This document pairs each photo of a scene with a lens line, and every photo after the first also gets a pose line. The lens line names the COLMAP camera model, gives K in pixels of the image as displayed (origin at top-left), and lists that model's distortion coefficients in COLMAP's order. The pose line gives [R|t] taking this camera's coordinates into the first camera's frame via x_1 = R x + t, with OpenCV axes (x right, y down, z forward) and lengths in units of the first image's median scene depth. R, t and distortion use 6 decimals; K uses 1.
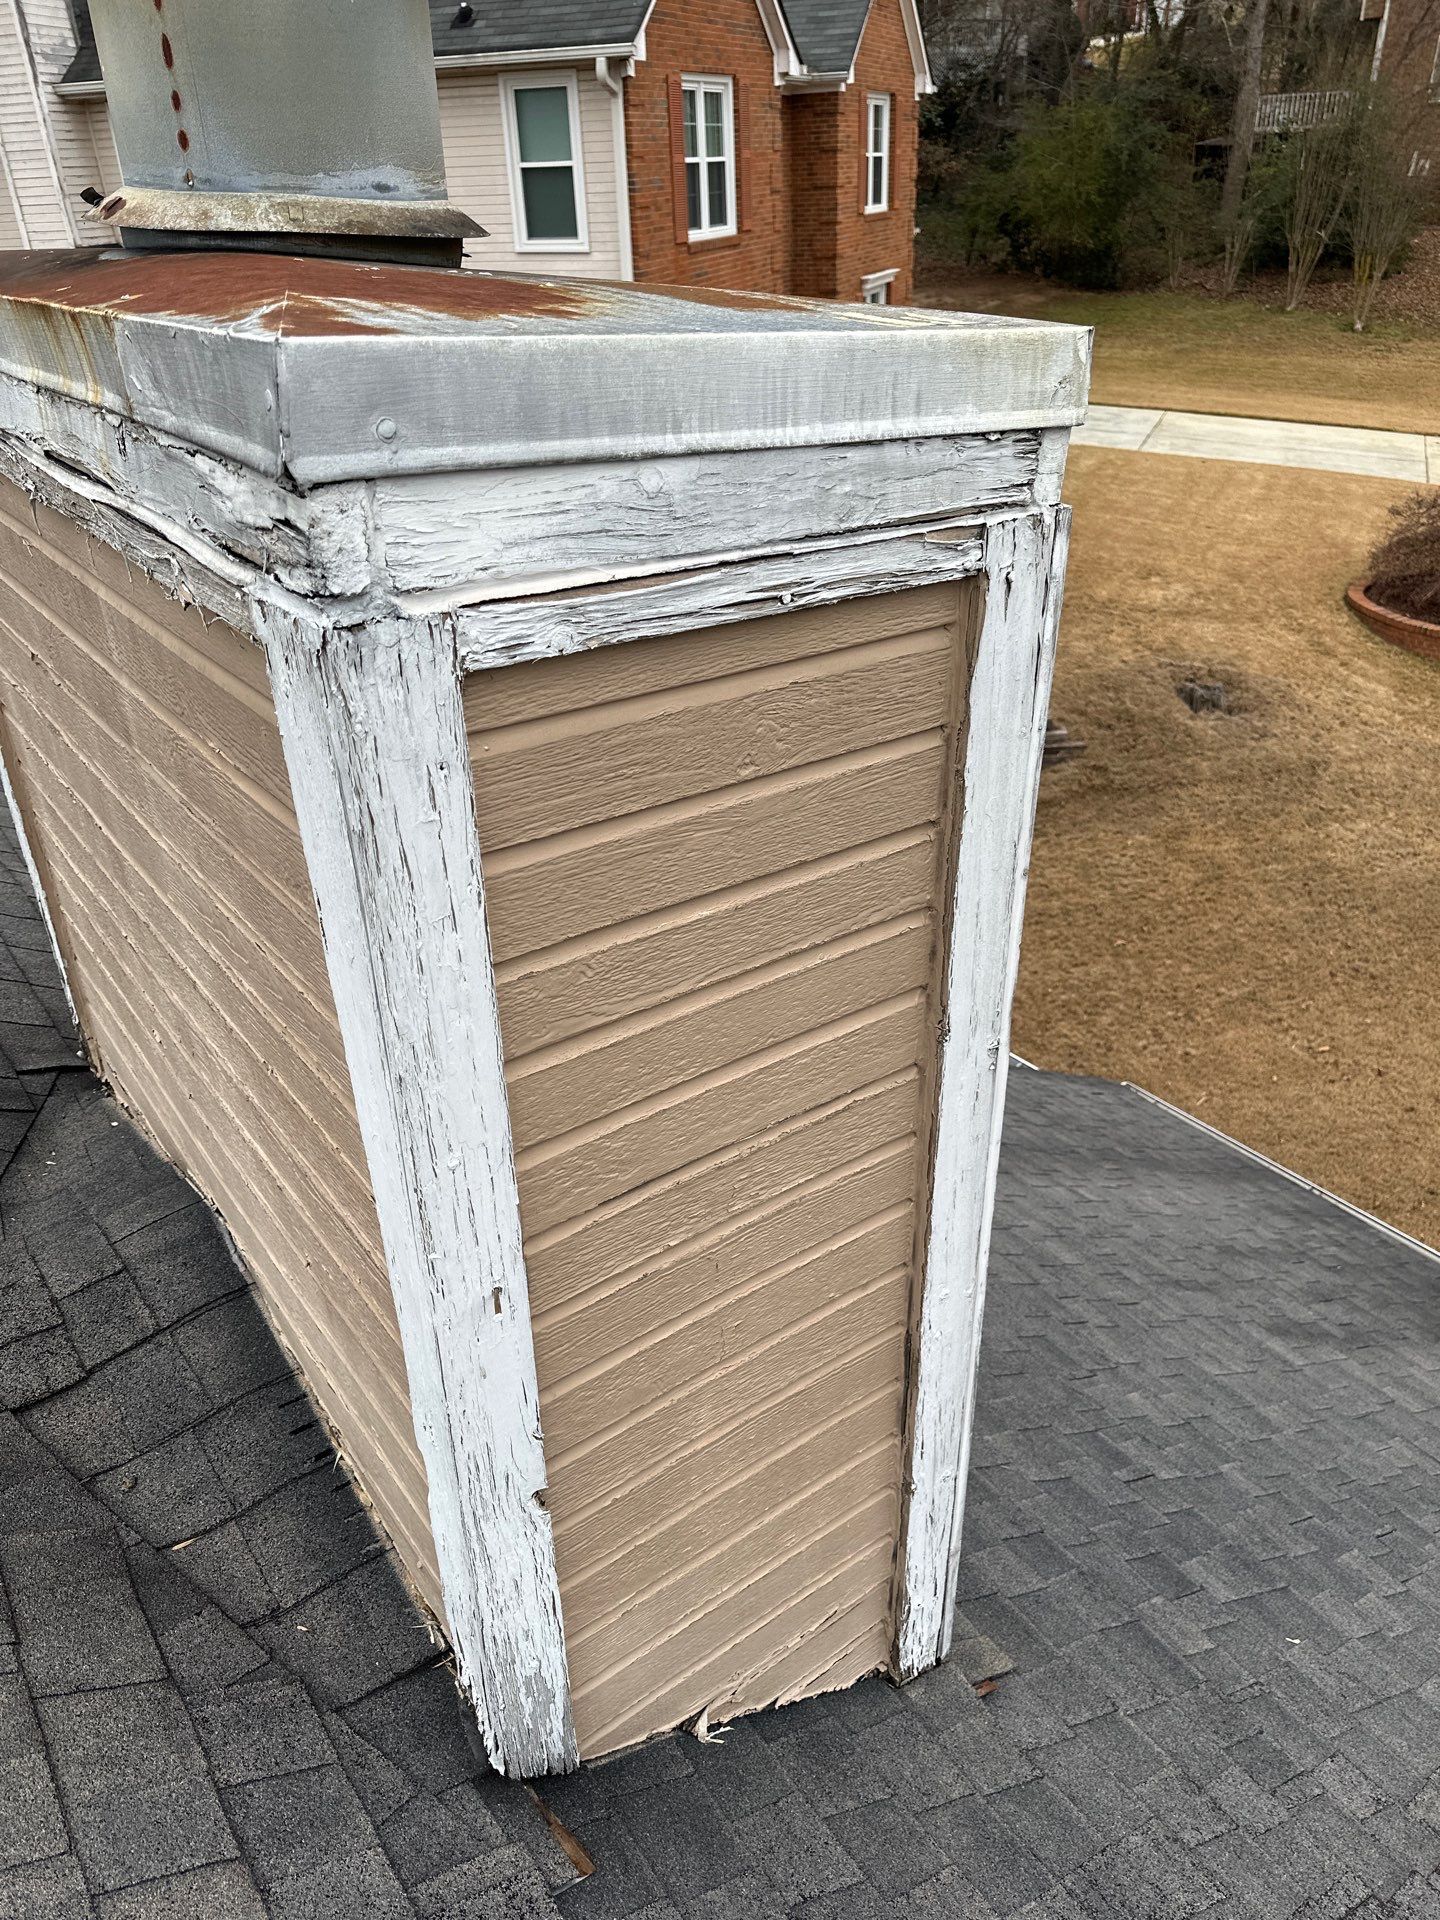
lens RADIAL K [[1343.4, 0, 720.0], [0, 1343.4, 960.0], [0, 0, 1]] dist [0.011954, -0.012439]
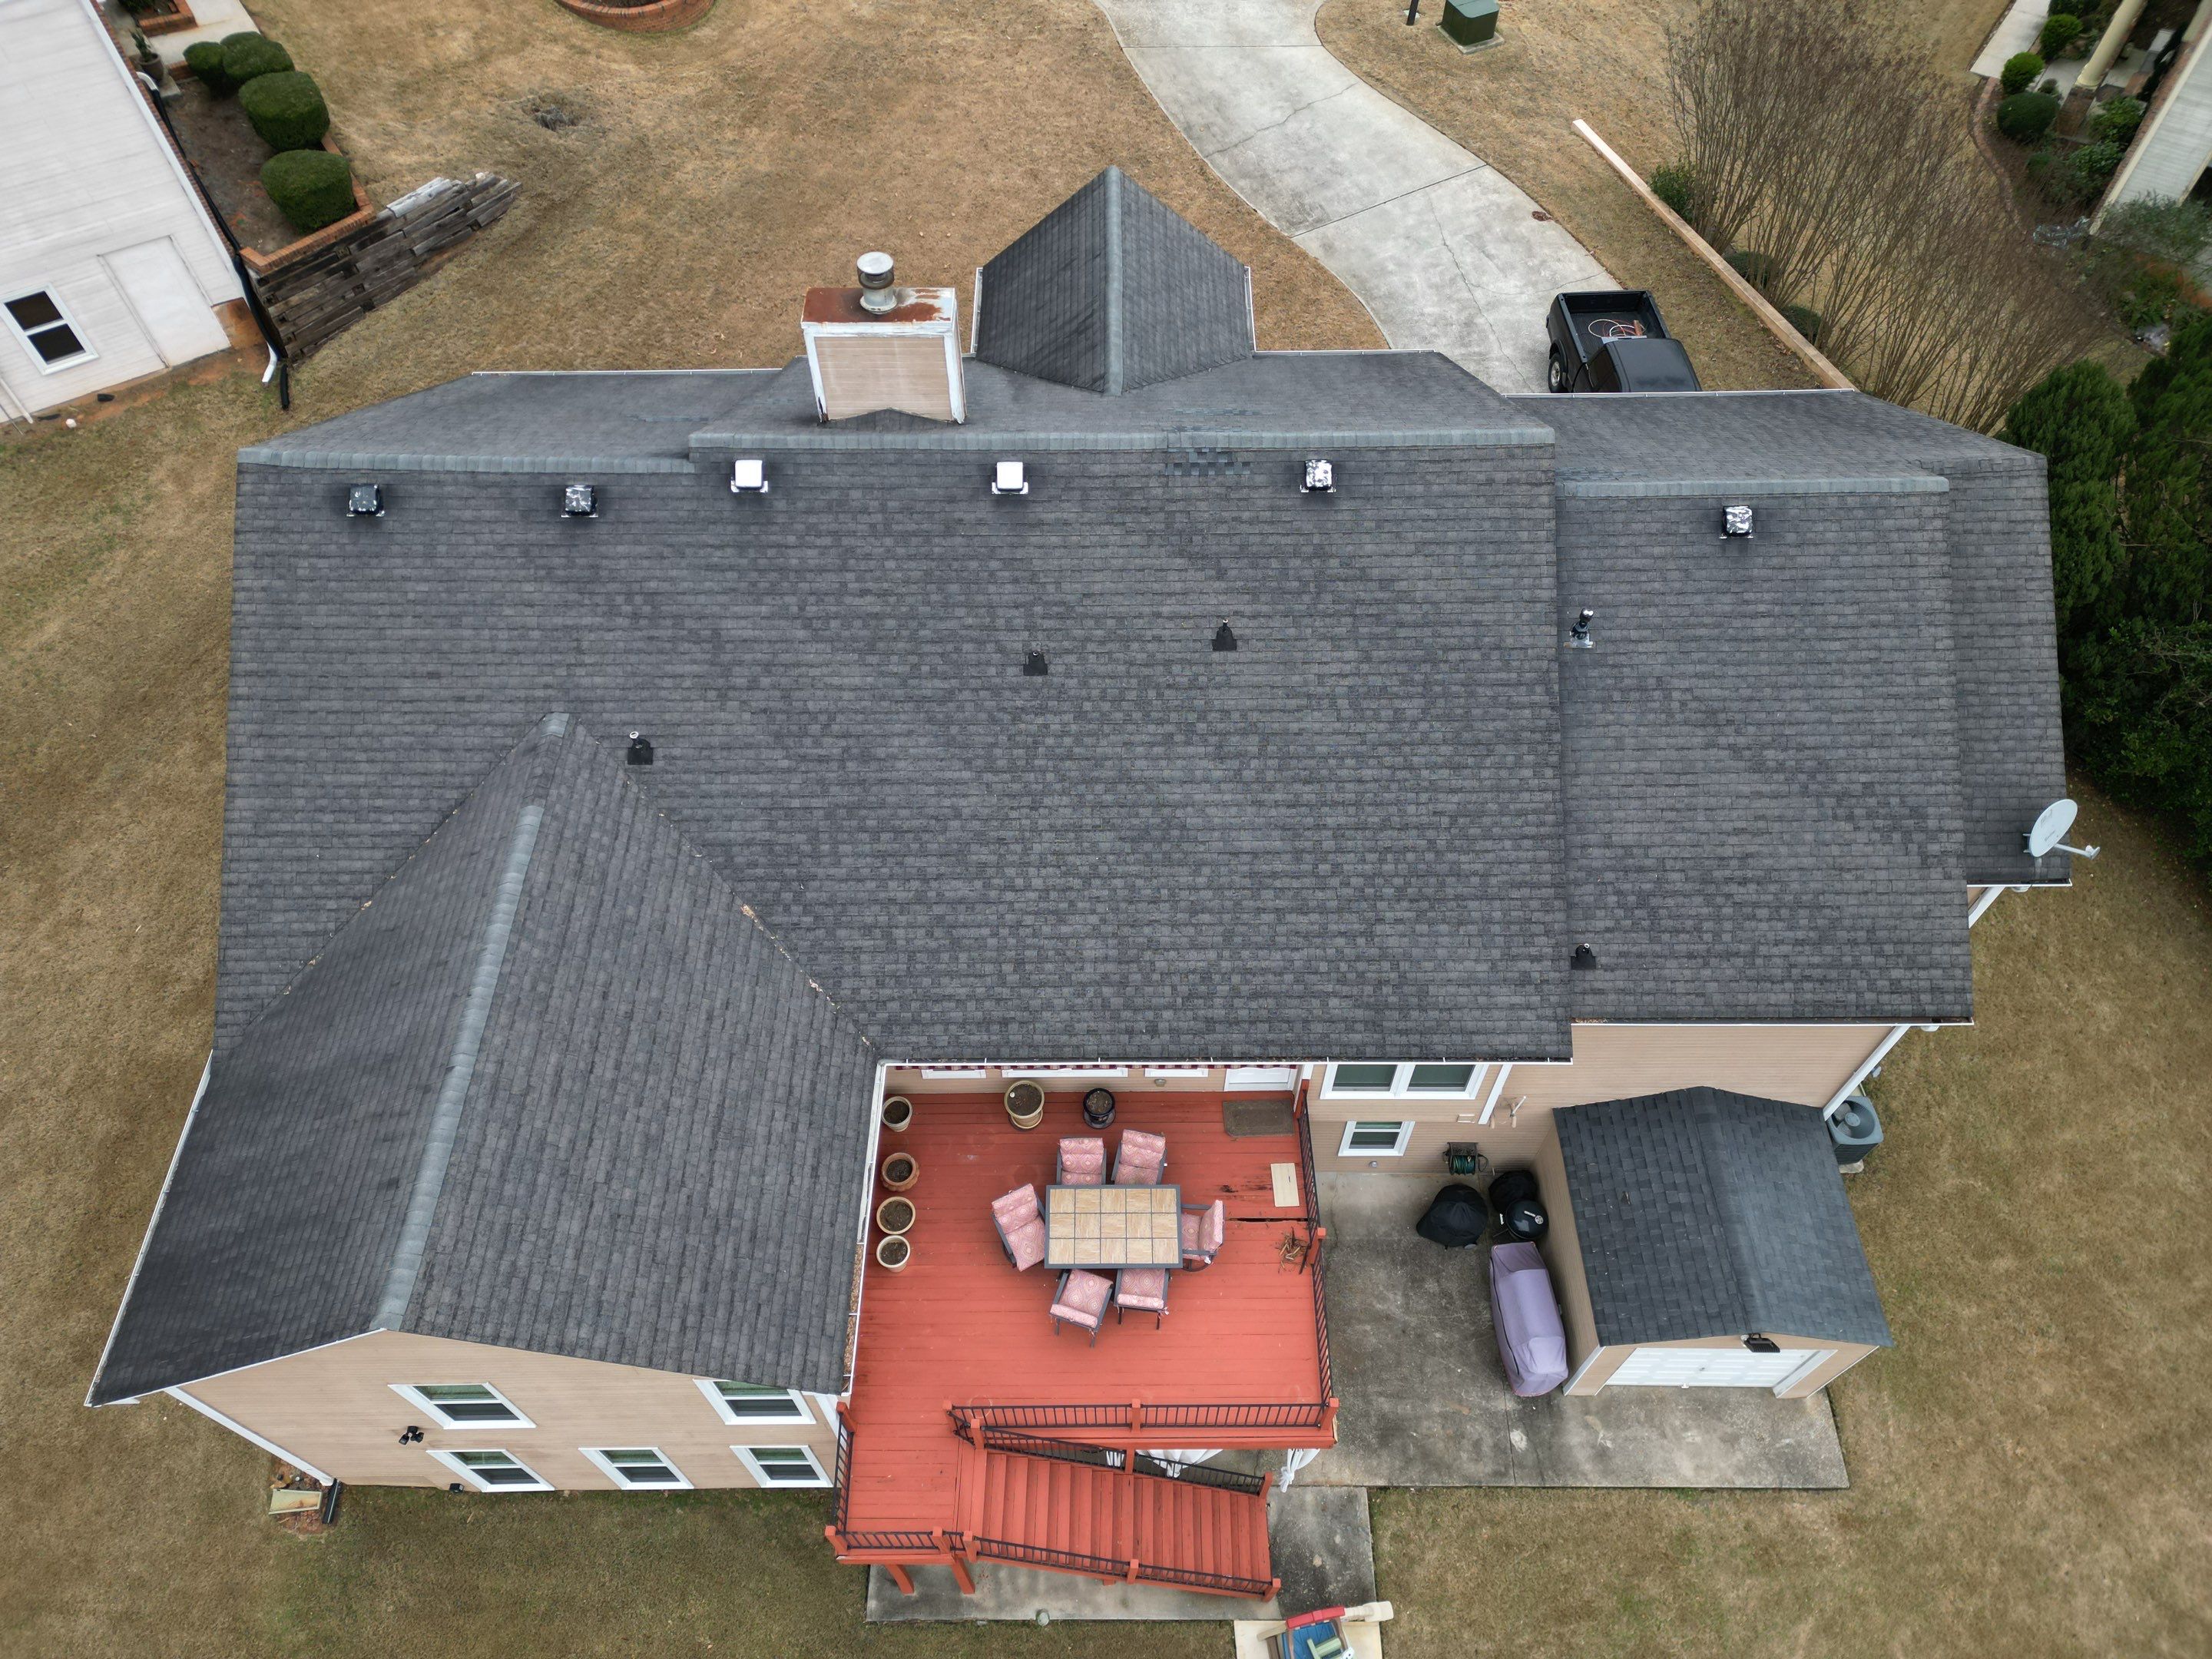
lens RADIAL K [[1543.7, 0, 1102.0], [0, 1543.7, 825.0], [0, 0, 1]] dist [0.066590, -0.050138]
pose [[0.594630, -0.639507, 0.487285, -0.752386], [0.399754, 0.761016, 0.510932, -0.274274], [-0.697576, -0.109021, 0.708168, -0.925621]]
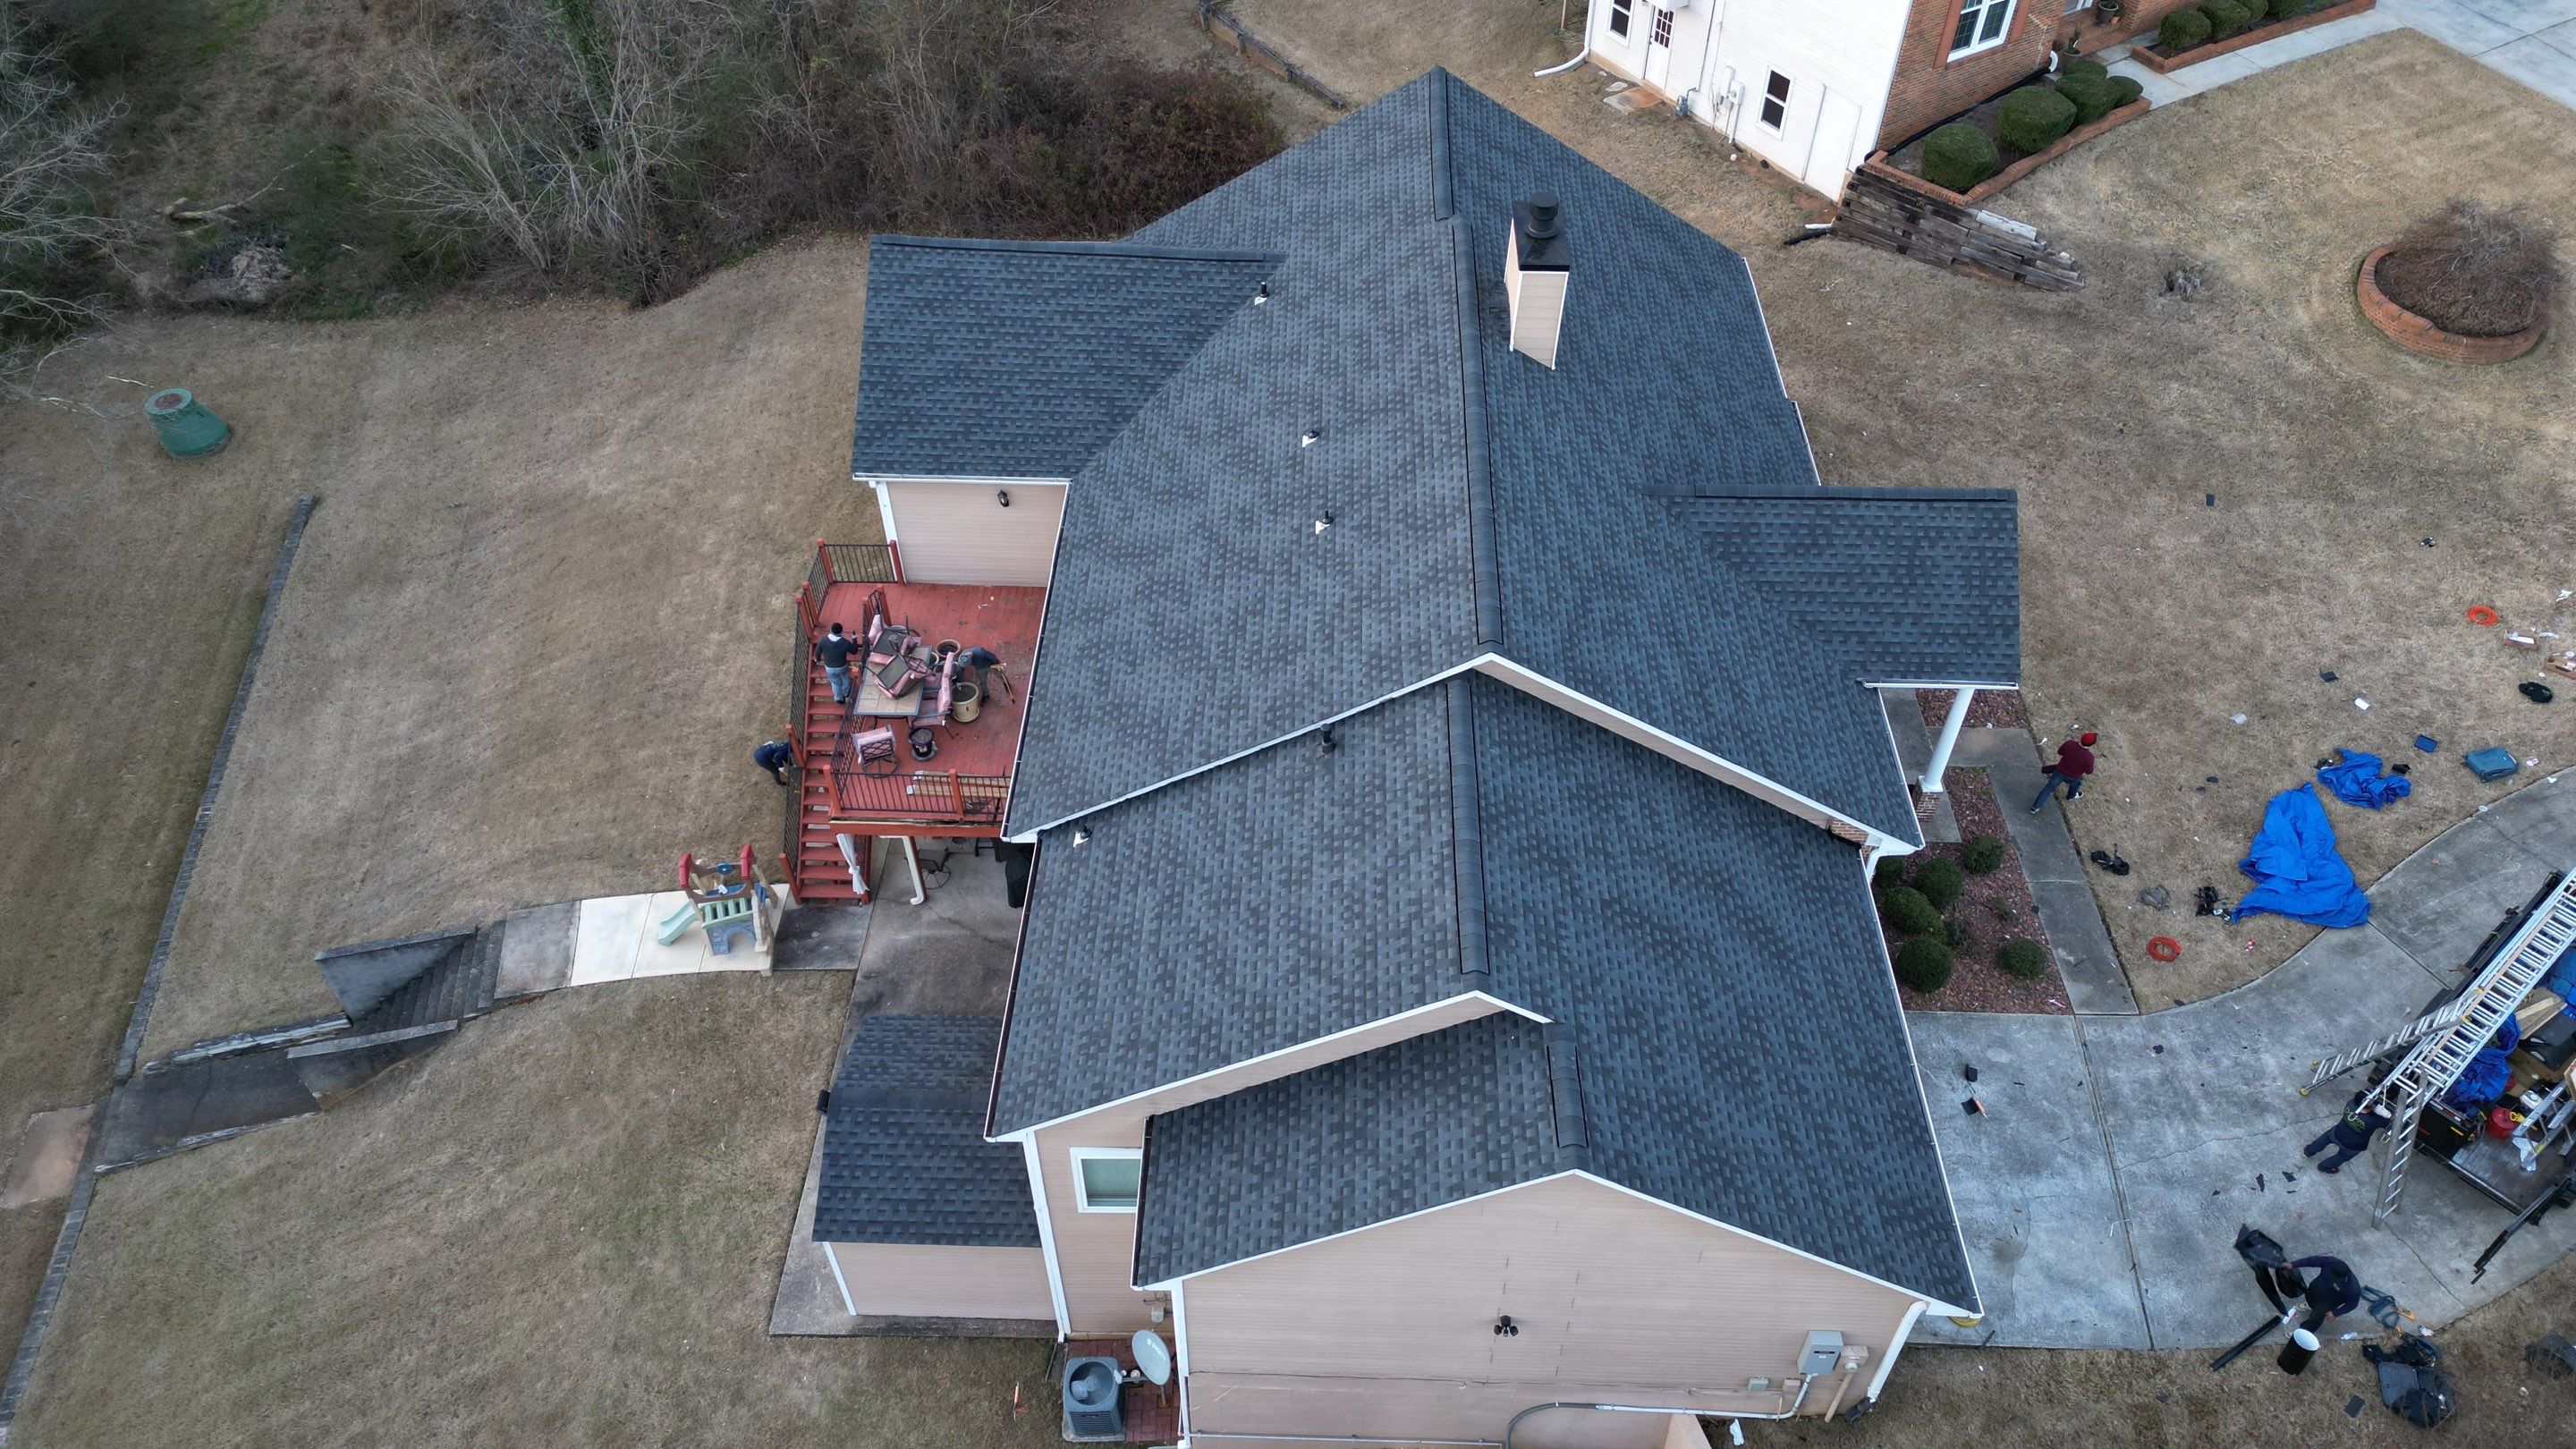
lens RADIAL K [[1794.8, 0, 1299.8], [0, 1794.8, 715.3], [0, 0, 1]] dist [0.050835, -0.002474]
pose [[0.786439, 0.461226, -0.410834, 0.730359], [-0.339480, 0.878429, 0.336327, -0.130679], [0.516011, -0.125031, 0.847408, -1.576762]]
